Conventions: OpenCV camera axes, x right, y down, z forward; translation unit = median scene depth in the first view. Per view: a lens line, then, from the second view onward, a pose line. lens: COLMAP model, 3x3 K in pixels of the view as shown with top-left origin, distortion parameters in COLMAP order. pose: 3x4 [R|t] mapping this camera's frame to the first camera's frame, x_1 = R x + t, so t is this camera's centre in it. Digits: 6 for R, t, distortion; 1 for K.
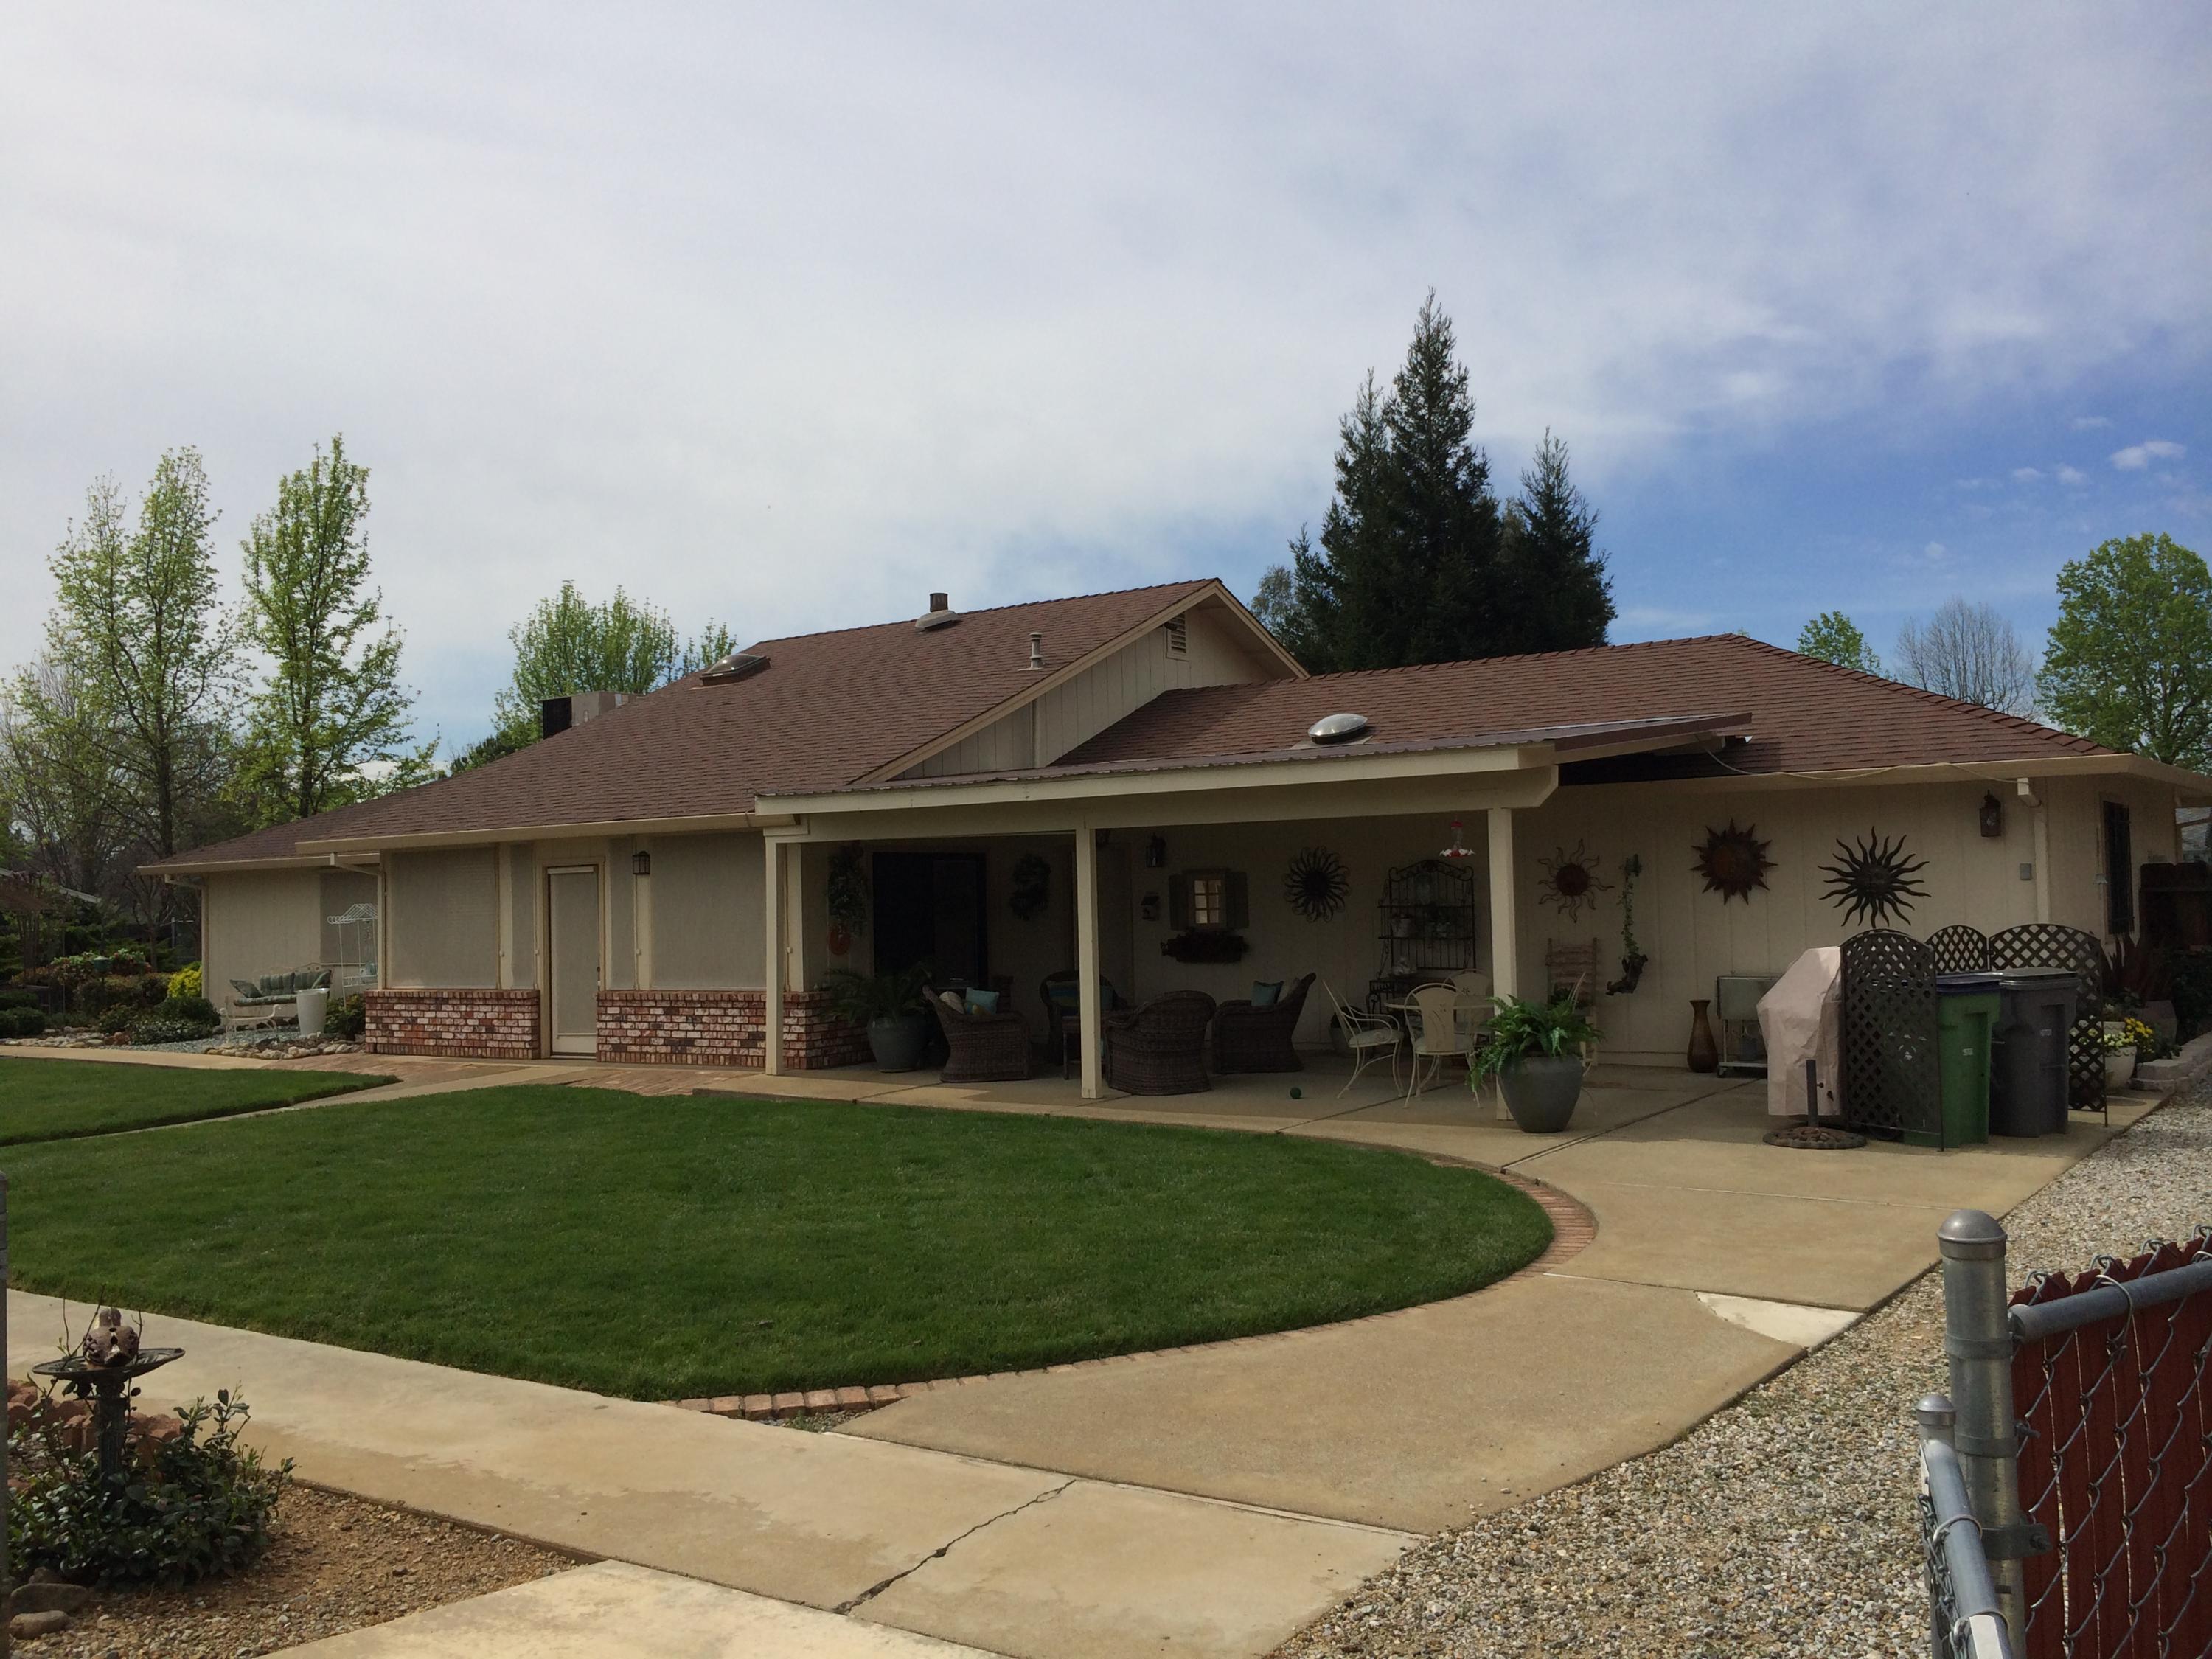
lens RADIAL K [[1905.9, 0, 1114.5], [0, 1905.9, 821.2], [0, 0, 1]] dist [0.072834, -0.098180]
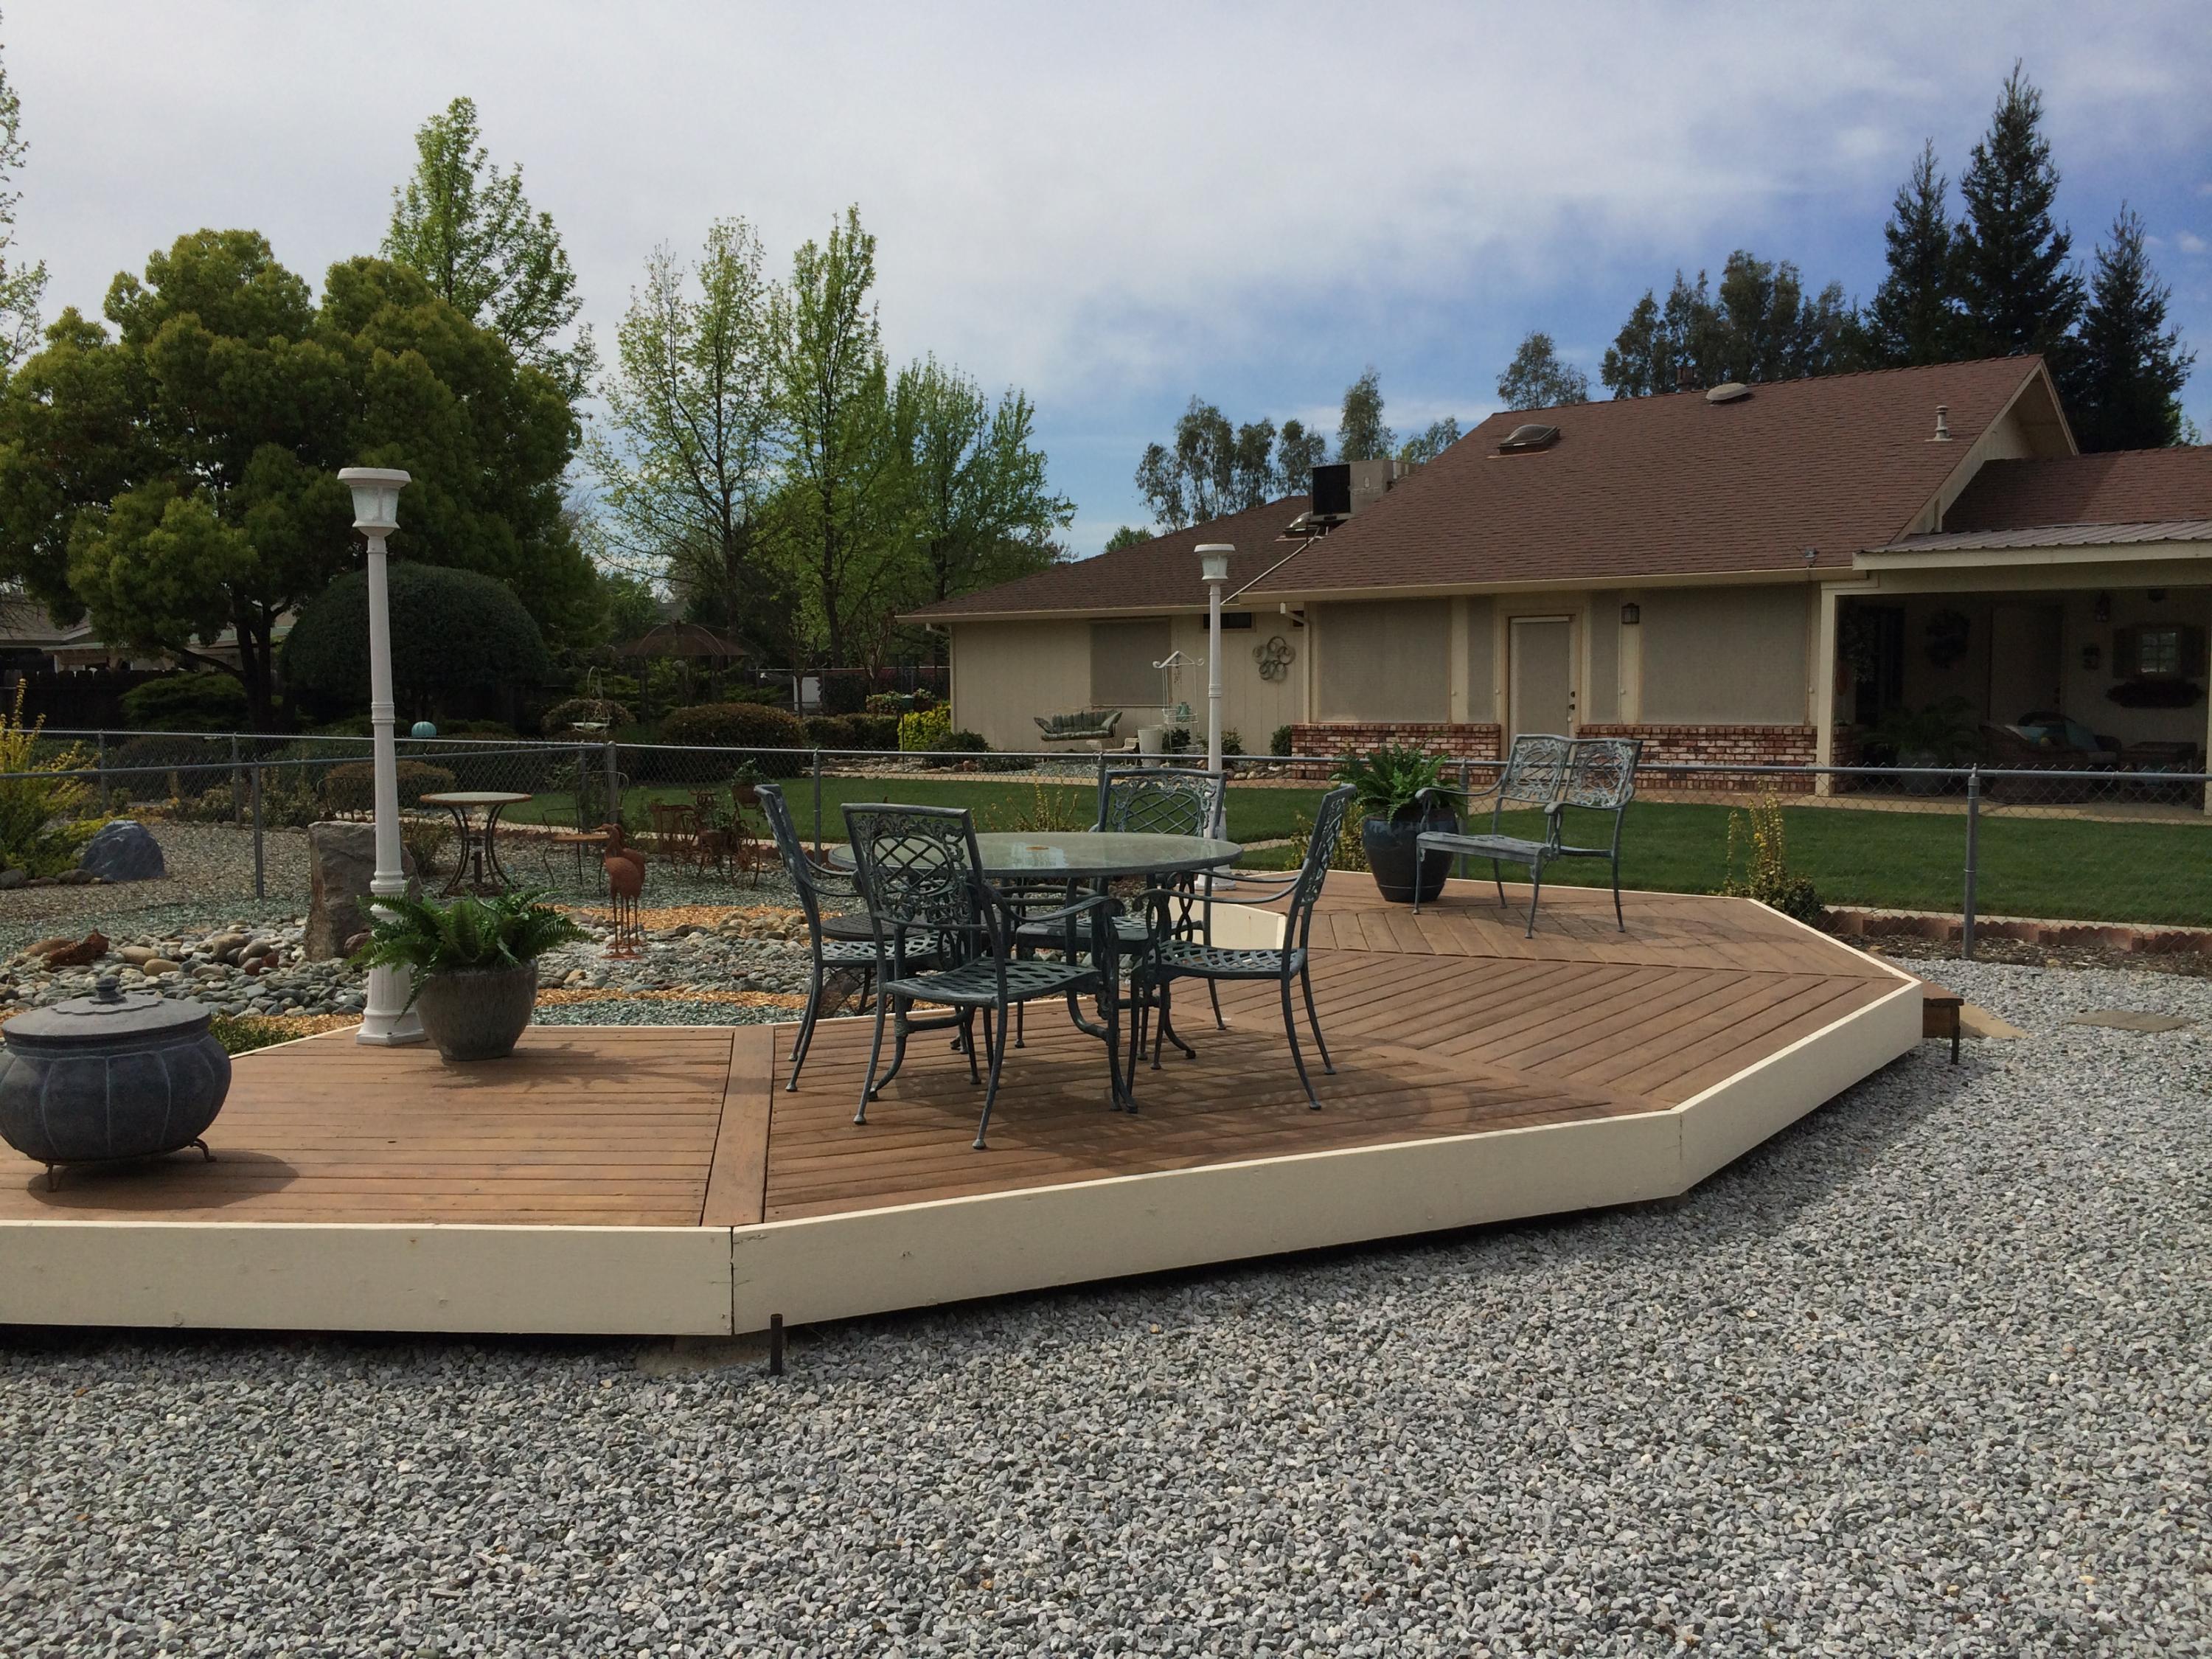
lens RADIAL K [[1905.9, 0, 1116.0], [0, 1905.9, 827.0], [0, 0, 1]] dist [0.072834, -0.098180]
pose [[0.999111, 0.016823, -0.038649, -0.478771], [-0.011984, 0.992437, 0.122170, 0.011640], [0.040412, -0.121598, 0.991756, -0.149873]]
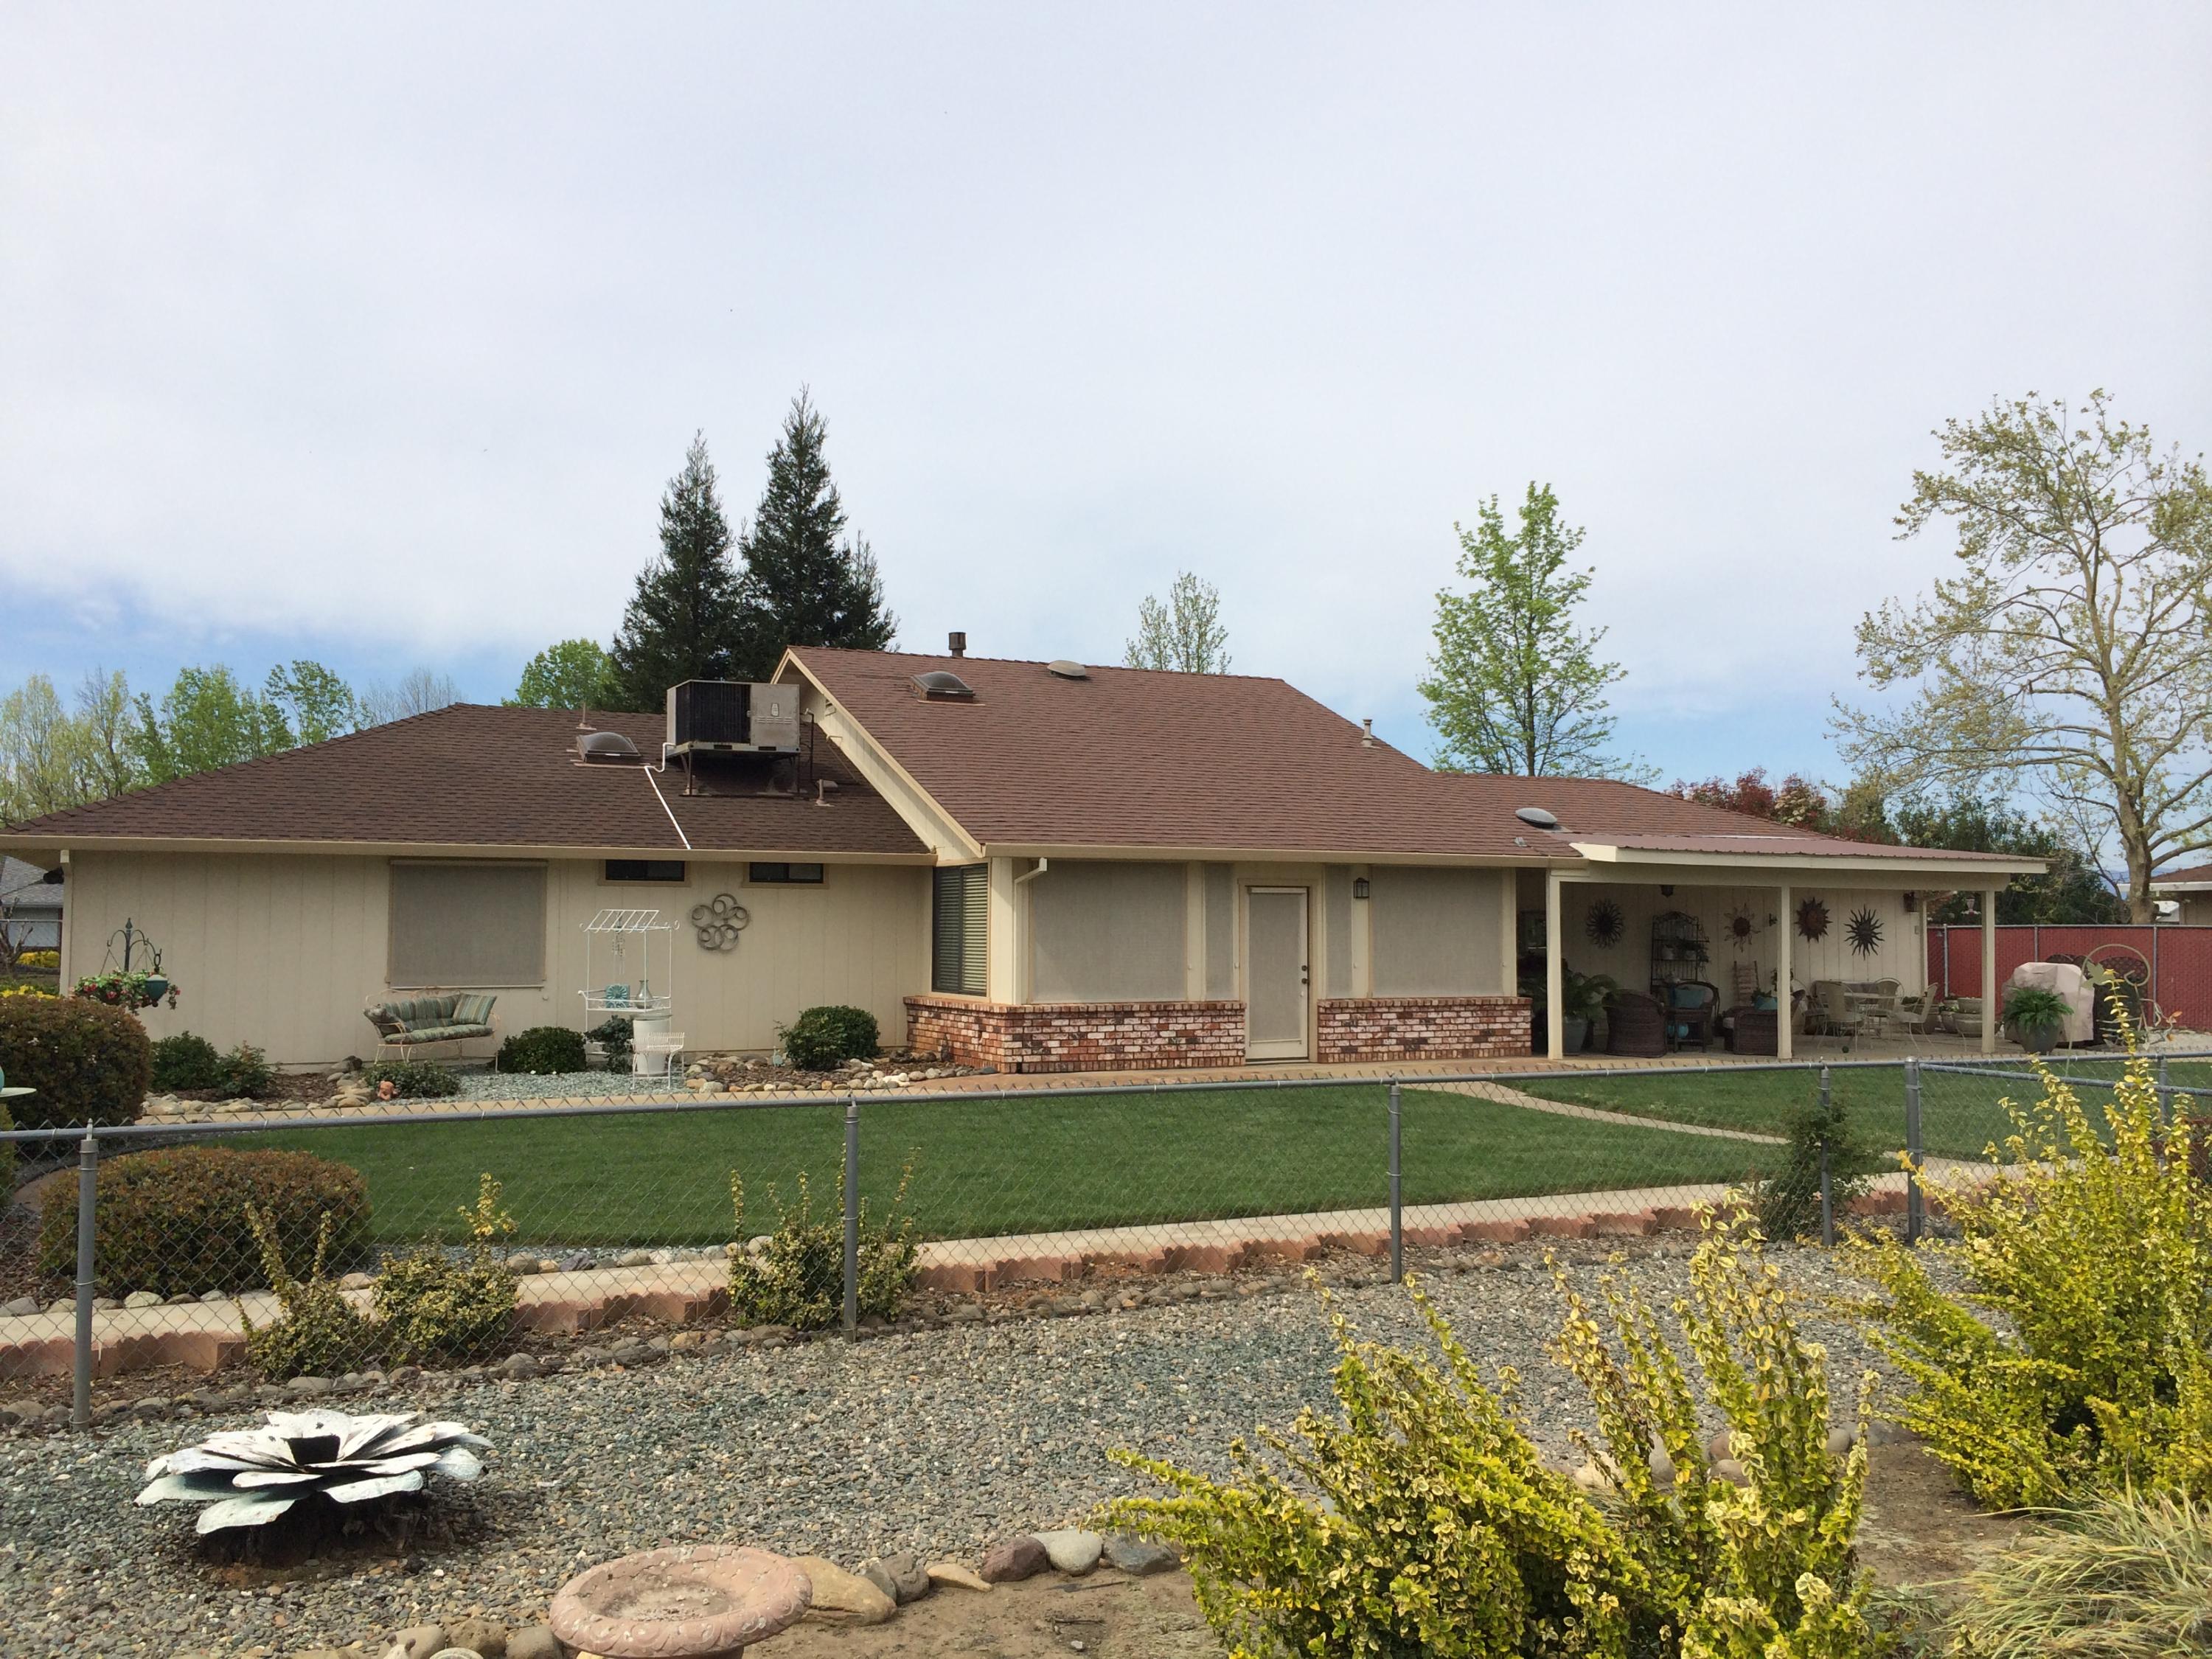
lens RADIAL K [[1905.9, 0, 1114.8], [0, 1905.9, 844.0], [0, 0, 1]] dist [0.072834, -0.098180]
pose [[0.485445, 0.065663, 0.871798, -1.250611], [-0.049700, 0.997636, -0.047467, 0.053988], [-0.872853, -0.020286, 0.487561, 0.538486]]
